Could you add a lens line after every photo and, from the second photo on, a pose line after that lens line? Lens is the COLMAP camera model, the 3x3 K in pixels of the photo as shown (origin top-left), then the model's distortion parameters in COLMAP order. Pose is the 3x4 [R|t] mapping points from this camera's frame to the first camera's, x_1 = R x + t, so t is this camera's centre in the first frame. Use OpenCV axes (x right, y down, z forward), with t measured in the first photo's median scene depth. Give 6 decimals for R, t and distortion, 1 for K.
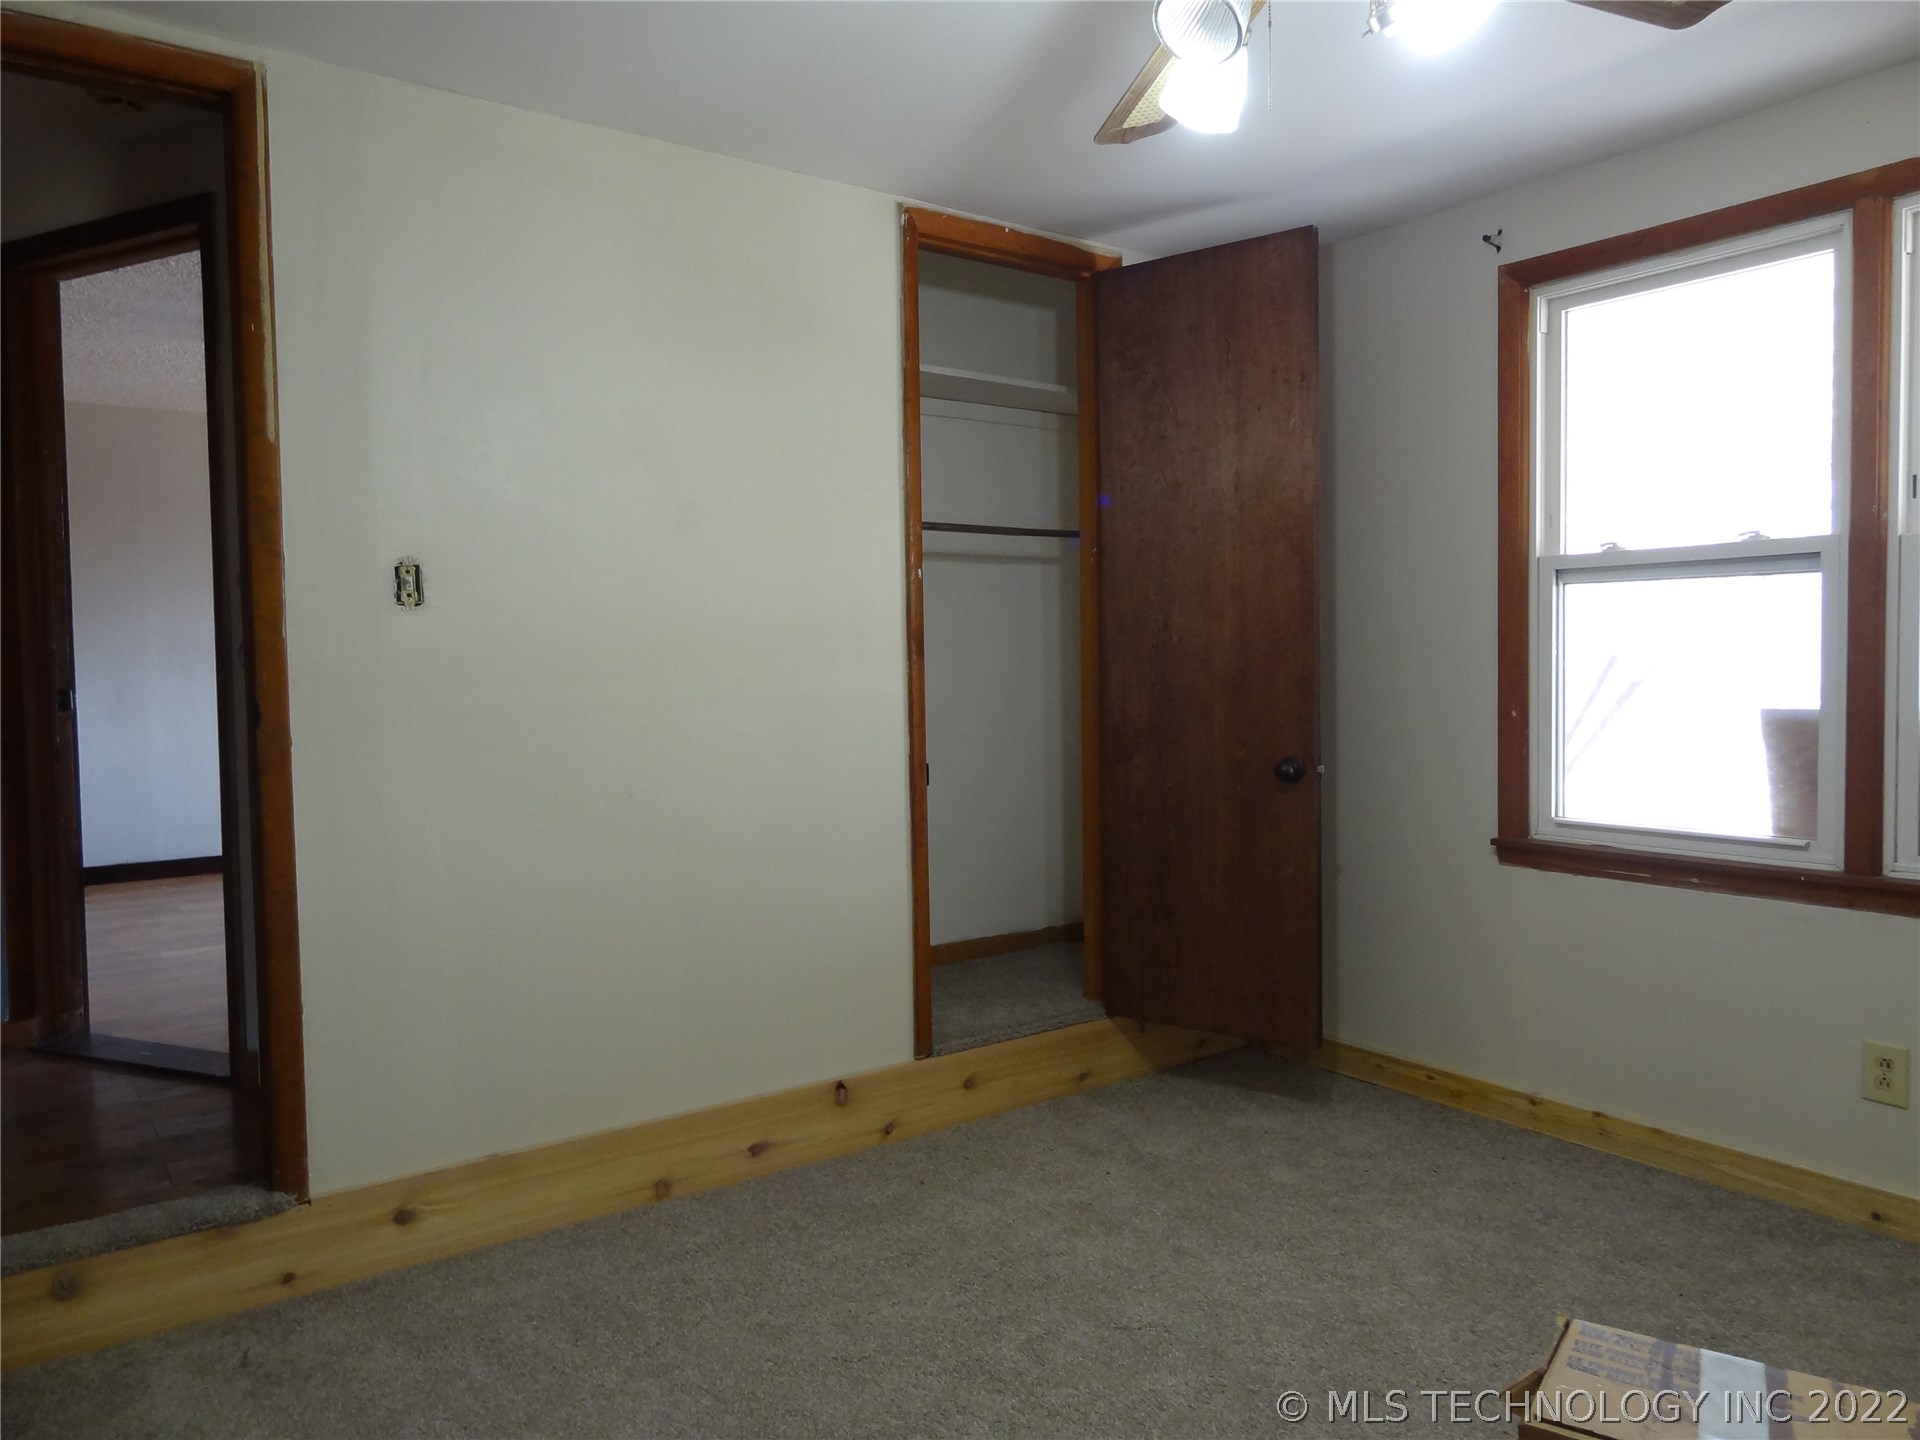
lens RADIAL K [[1334.9, 0, 949.9], [0, 1334.9, 715.4], [0, 0, 1]] dist [-0.002873, 0.001300]
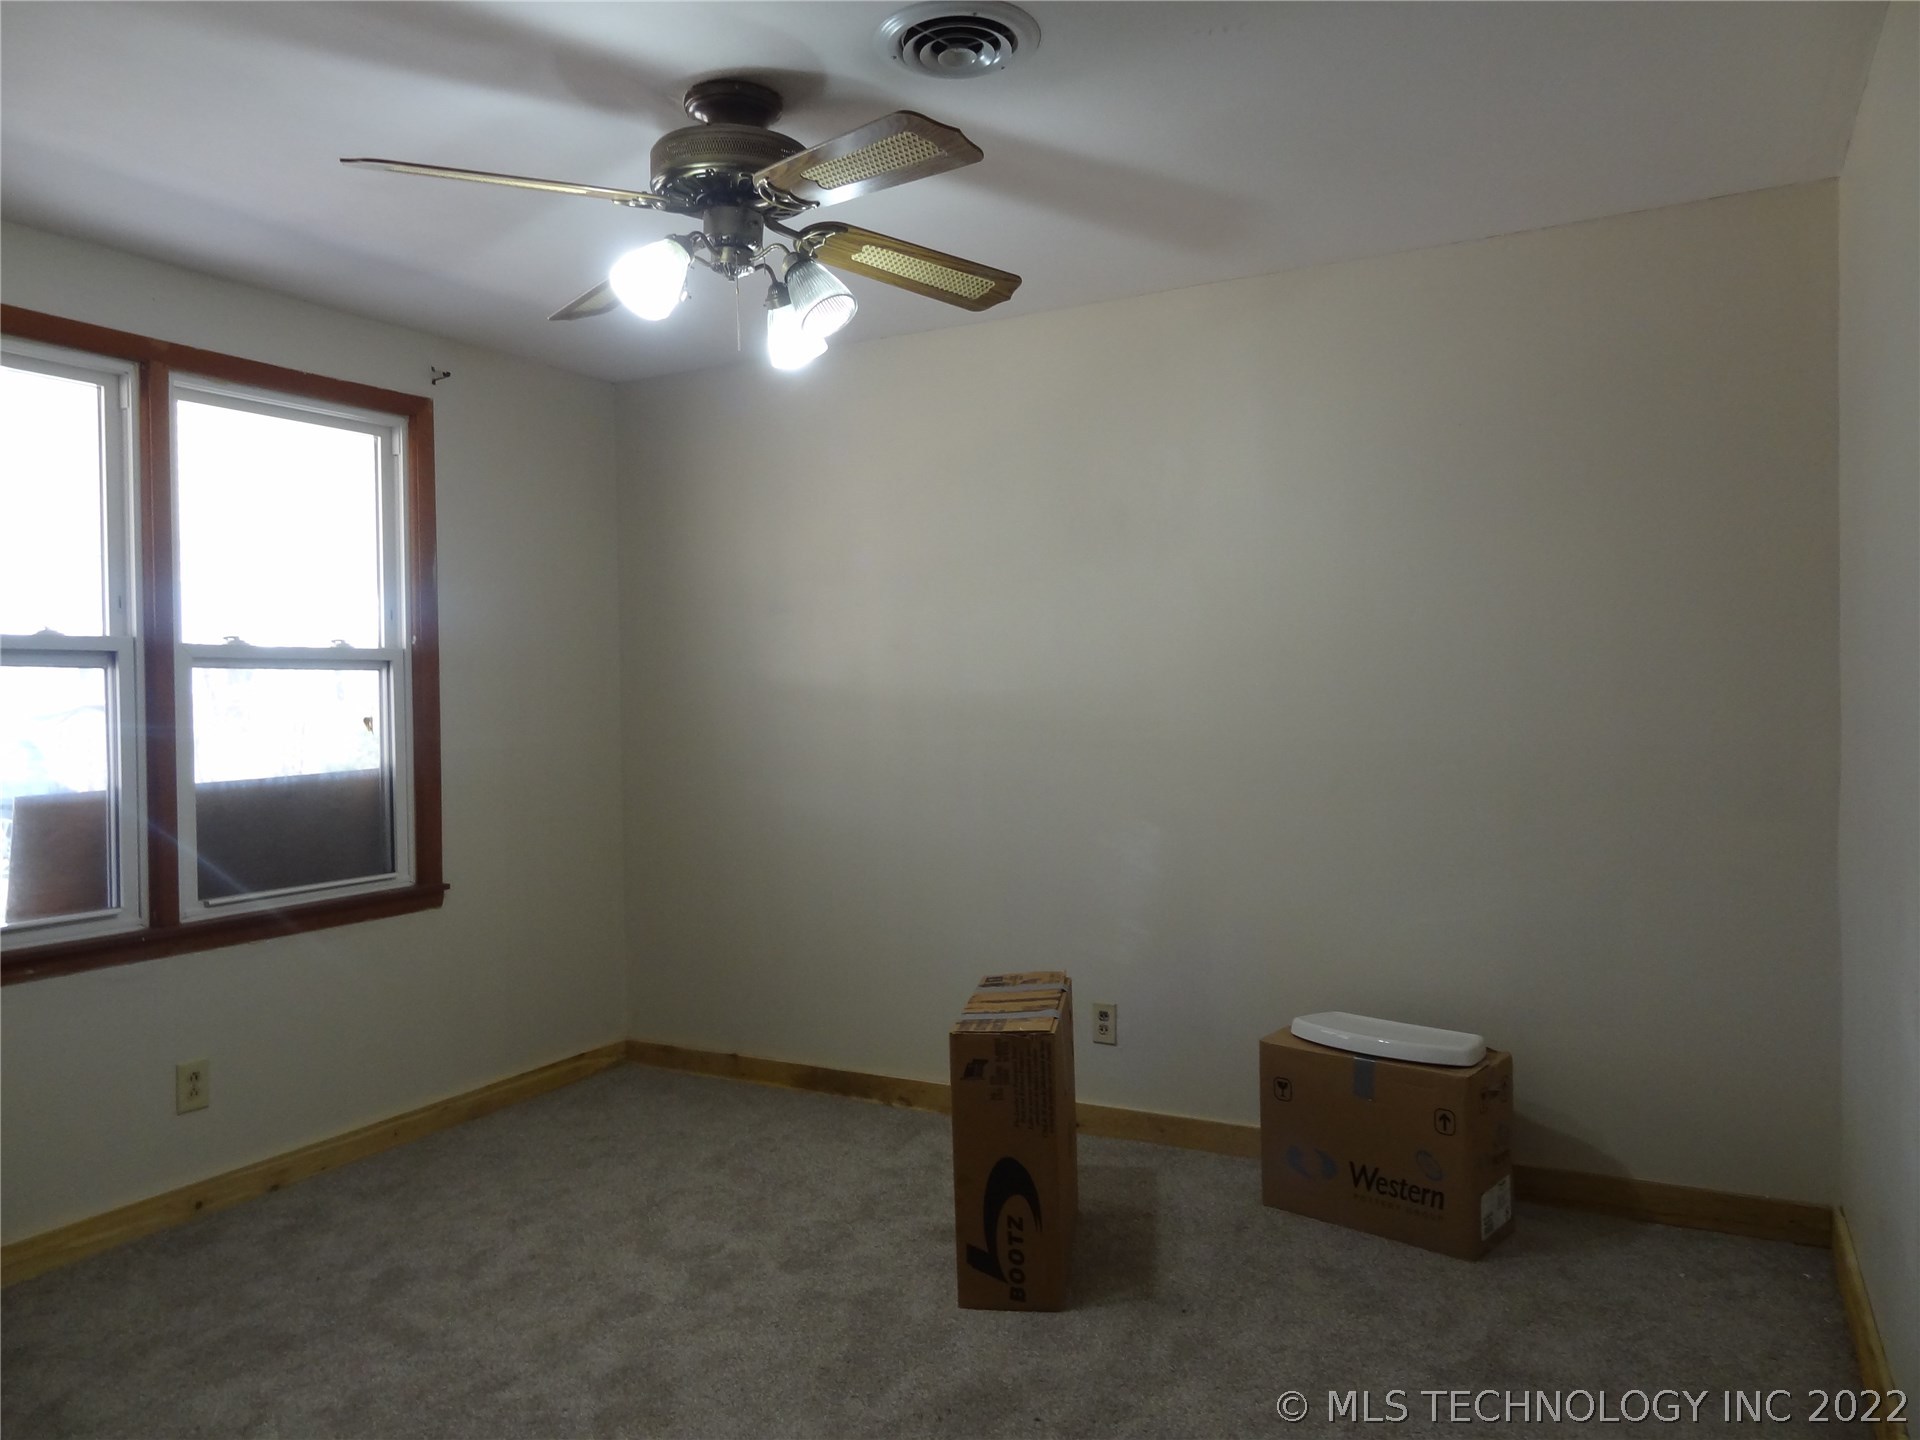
lens RADIAL K [[1334.9, 0, 951.8], [0, 1334.9, 721.5], [0, 0, 1]] dist [-0.002873, 0.001300]
pose [[-0.427195, 0.009429, 0.904110, -0.679111], [0.063991, 0.997753, 0.019830, -0.040216], [-0.901892, 0.066327, -0.426839, 0.858315]]
